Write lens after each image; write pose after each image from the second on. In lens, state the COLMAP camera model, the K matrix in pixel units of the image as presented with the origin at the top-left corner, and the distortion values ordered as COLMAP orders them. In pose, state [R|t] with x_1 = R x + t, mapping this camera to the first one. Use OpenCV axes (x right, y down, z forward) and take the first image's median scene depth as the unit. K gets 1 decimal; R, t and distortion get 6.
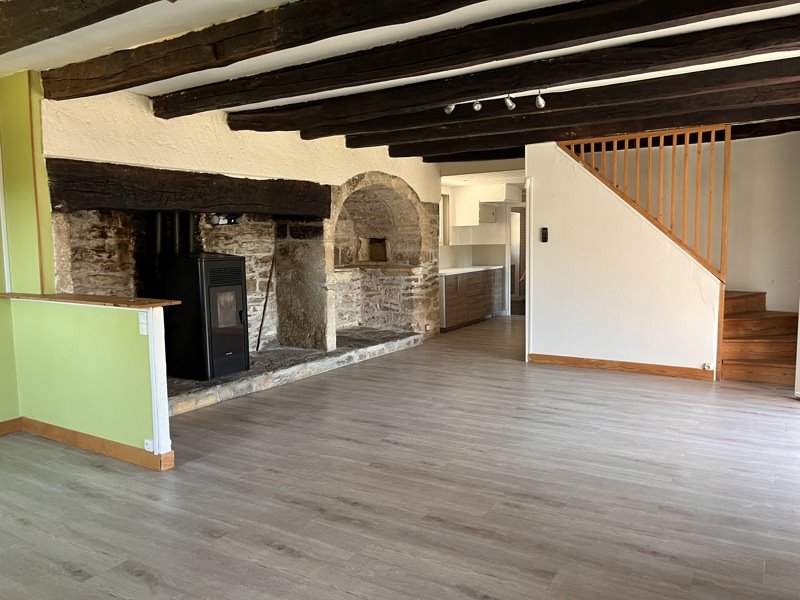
lens RADIAL K [[608.3, 0, 399.1], [0, 608.3, 302.6], [0, 0, 1]] dist [0.064506, -0.072418]
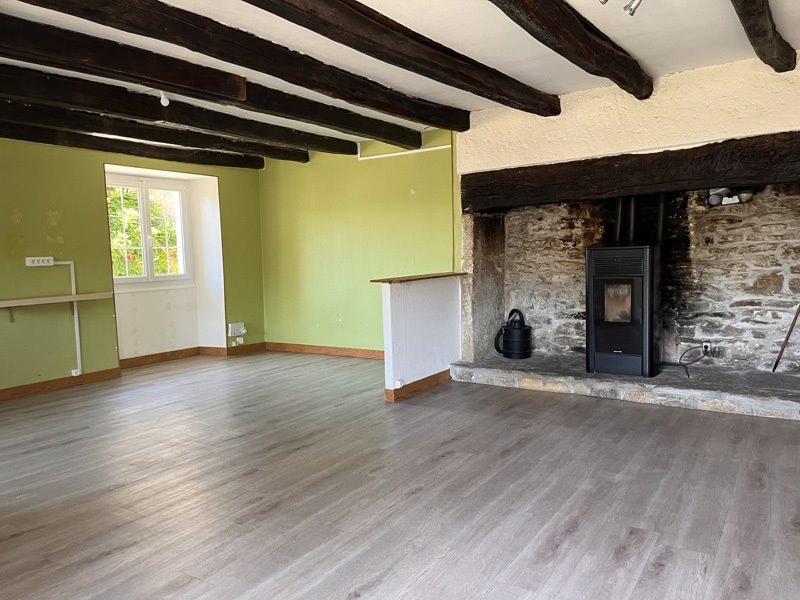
lens RADIAL K [[608.3, 0, 399.3], [0, 608.3, 306.8], [0, 0, 1]] dist [0.064506, -0.072418]
pose [[-0.035377, 0.104798, -0.993864, 0.589107], [-0.070919, 0.991716, 0.107096, -0.053642], [0.996855, 0.074272, -0.027652, 0.644786]]
